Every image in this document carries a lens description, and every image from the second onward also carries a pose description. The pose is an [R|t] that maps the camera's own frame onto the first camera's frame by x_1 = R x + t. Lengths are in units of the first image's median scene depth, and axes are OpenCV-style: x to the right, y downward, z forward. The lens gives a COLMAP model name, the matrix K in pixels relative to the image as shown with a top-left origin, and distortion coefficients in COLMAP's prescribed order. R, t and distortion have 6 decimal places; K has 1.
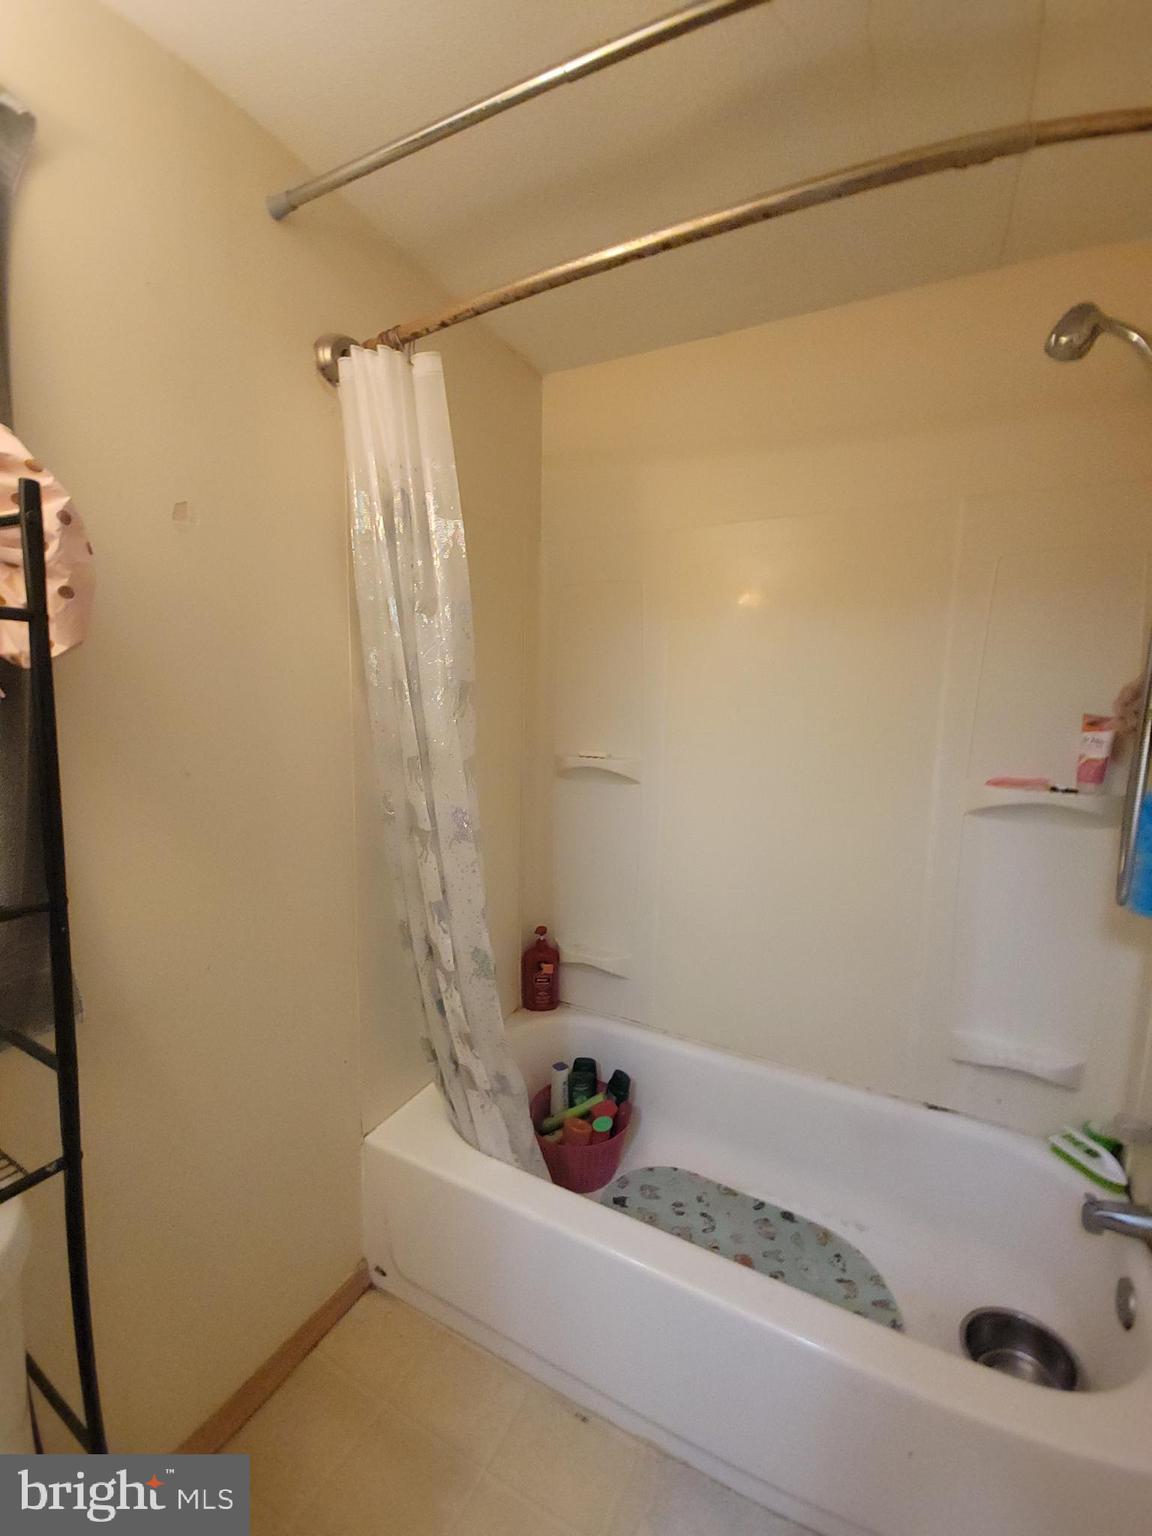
lens RADIAL K [[622.3, 0, 576.3], [0, 622.3, 762.5], [0, 0, 1]] dist [0.011879, -0.007130]
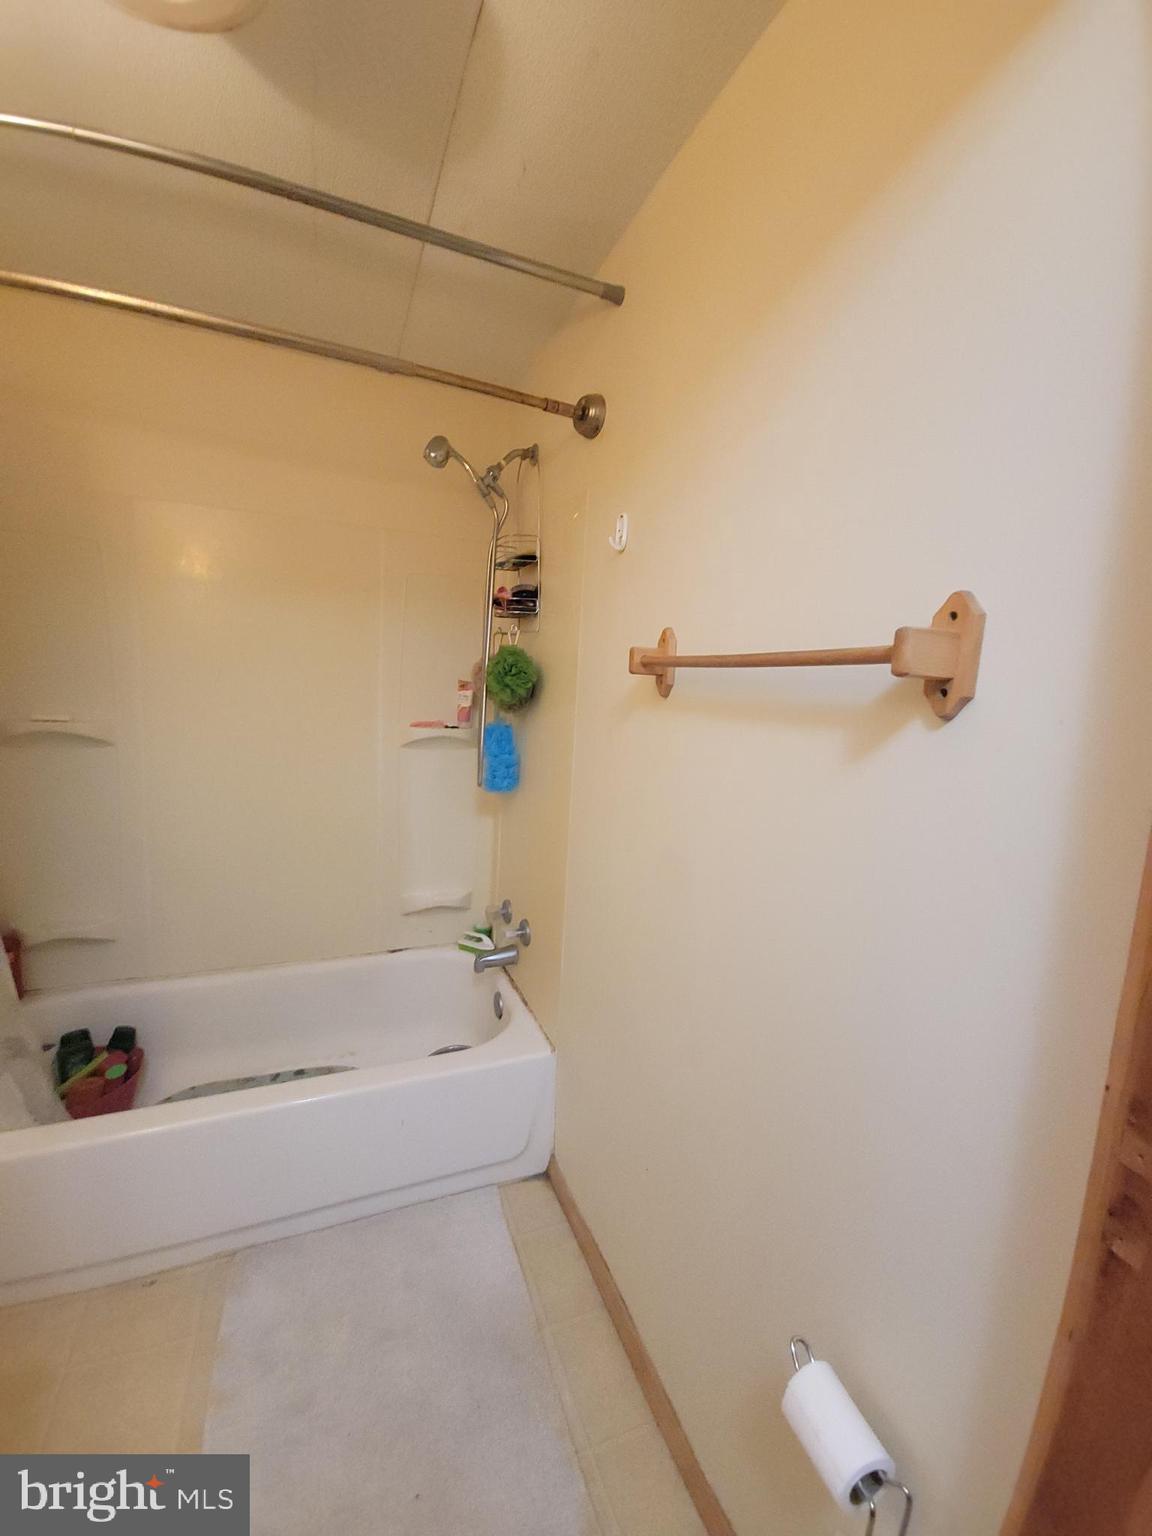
lens RADIAL K [[622.3, 0, 576.3], [0, 622.3, 762.5], [0, 0, 1]] dist [0.011879, -0.007130]
pose [[0.656384, -0.086386, 0.749465, -0.221804], [0.050708, 0.996228, 0.070418, 0.037229], [-0.752721, -0.008217, 0.658289, -0.301550]]
